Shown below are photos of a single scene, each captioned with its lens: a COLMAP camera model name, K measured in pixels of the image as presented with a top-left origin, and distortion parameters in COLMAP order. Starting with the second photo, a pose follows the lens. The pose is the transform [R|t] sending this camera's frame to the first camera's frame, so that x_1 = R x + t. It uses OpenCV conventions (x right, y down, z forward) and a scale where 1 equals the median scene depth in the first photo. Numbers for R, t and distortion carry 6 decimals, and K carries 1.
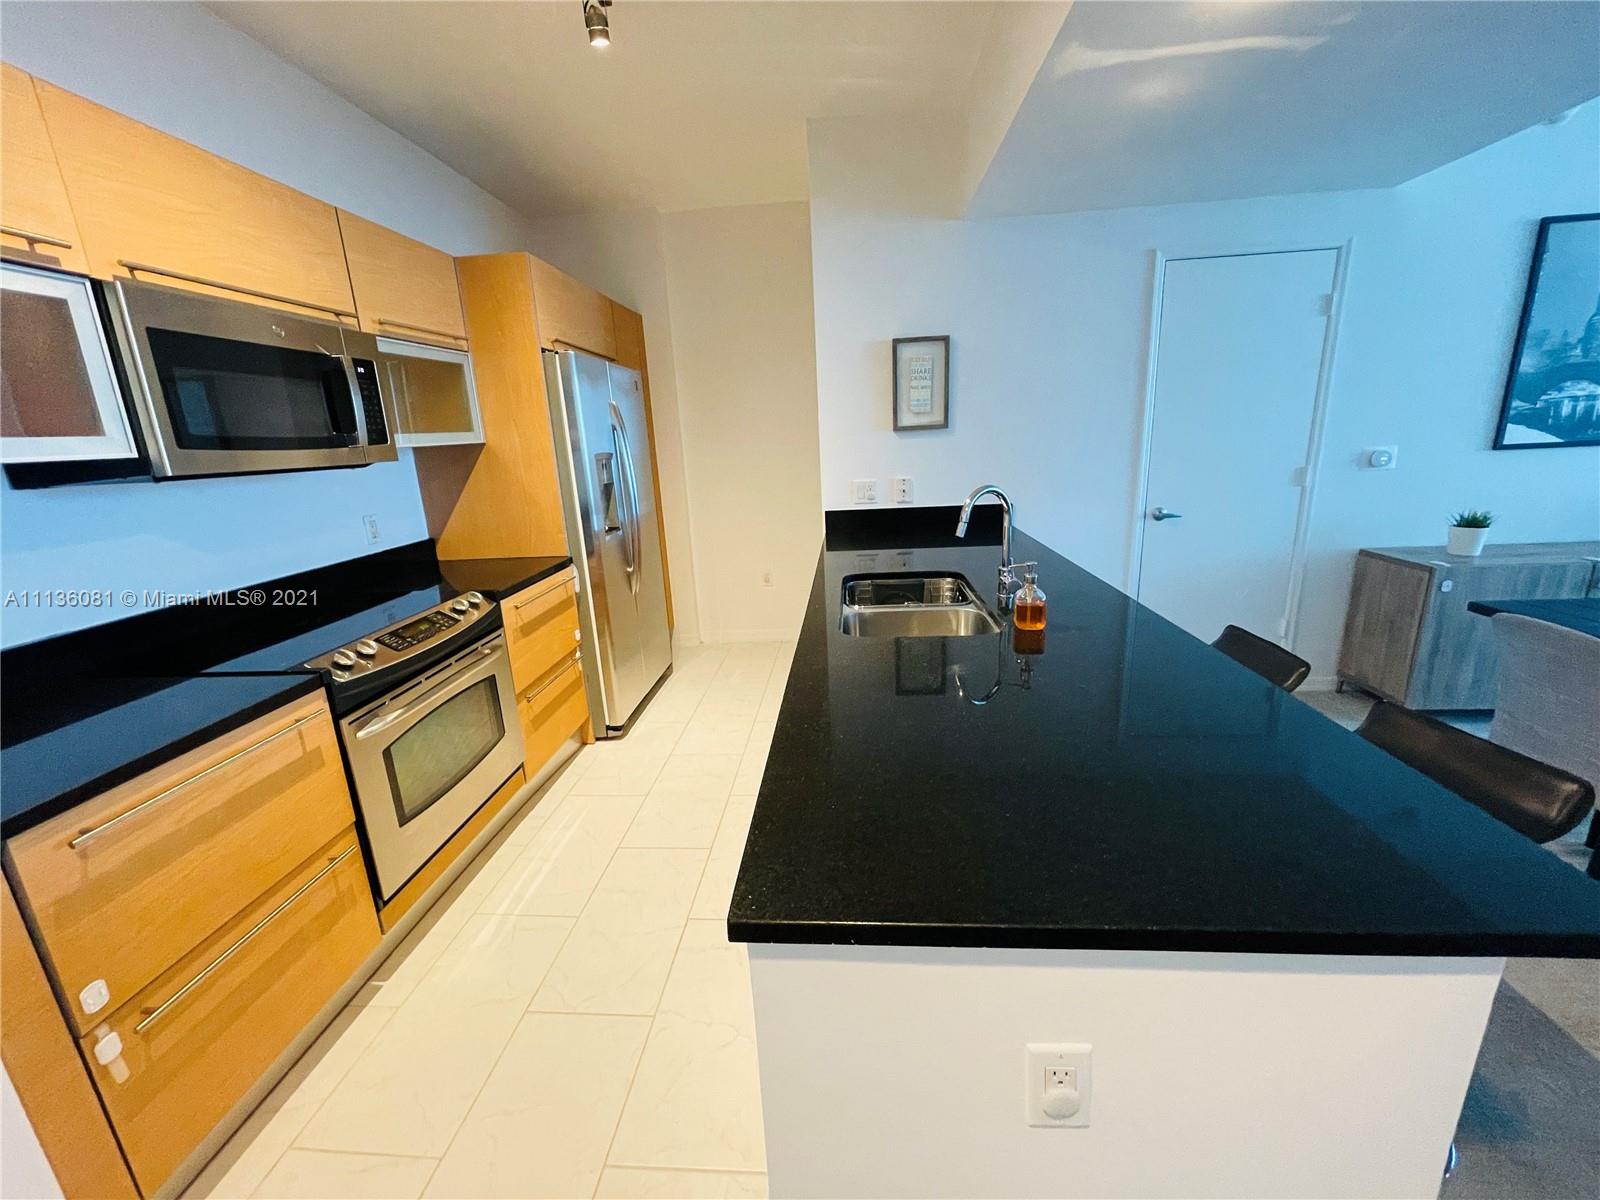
lens RADIAL K [[671.7, 0, 800.0], [0, 671.7, 600.0], [0, 0, 1]] dist [0.035167, -0.000138]
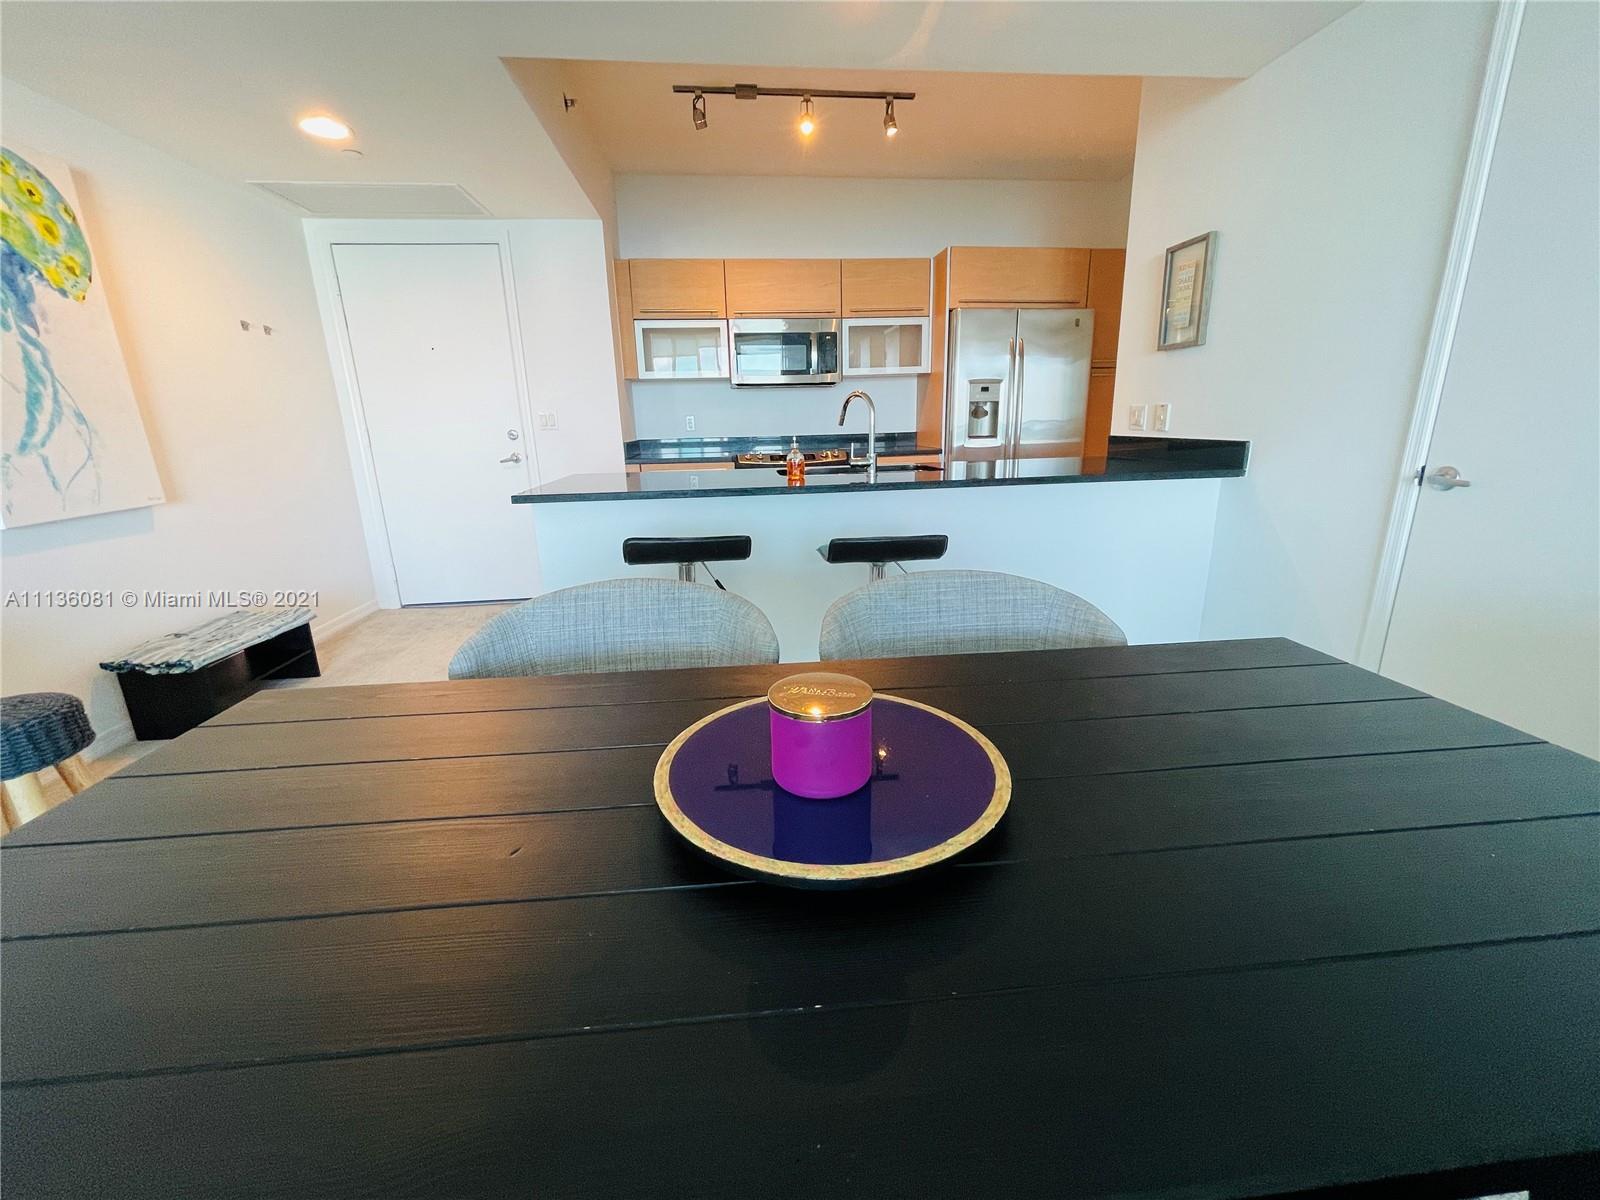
lens RADIAL K [[671.7, 0, 800.0], [0, 671.7, 600.0], [0, 0, 1]] dist [0.035167, -0.000138]
pose [[0.169939, 0.290660, -0.941614, 1.044986], [-0.229104, 0.940984, 0.249118, -0.054744], [0.958453, 0.173393, 0.226501, 0.389698]]
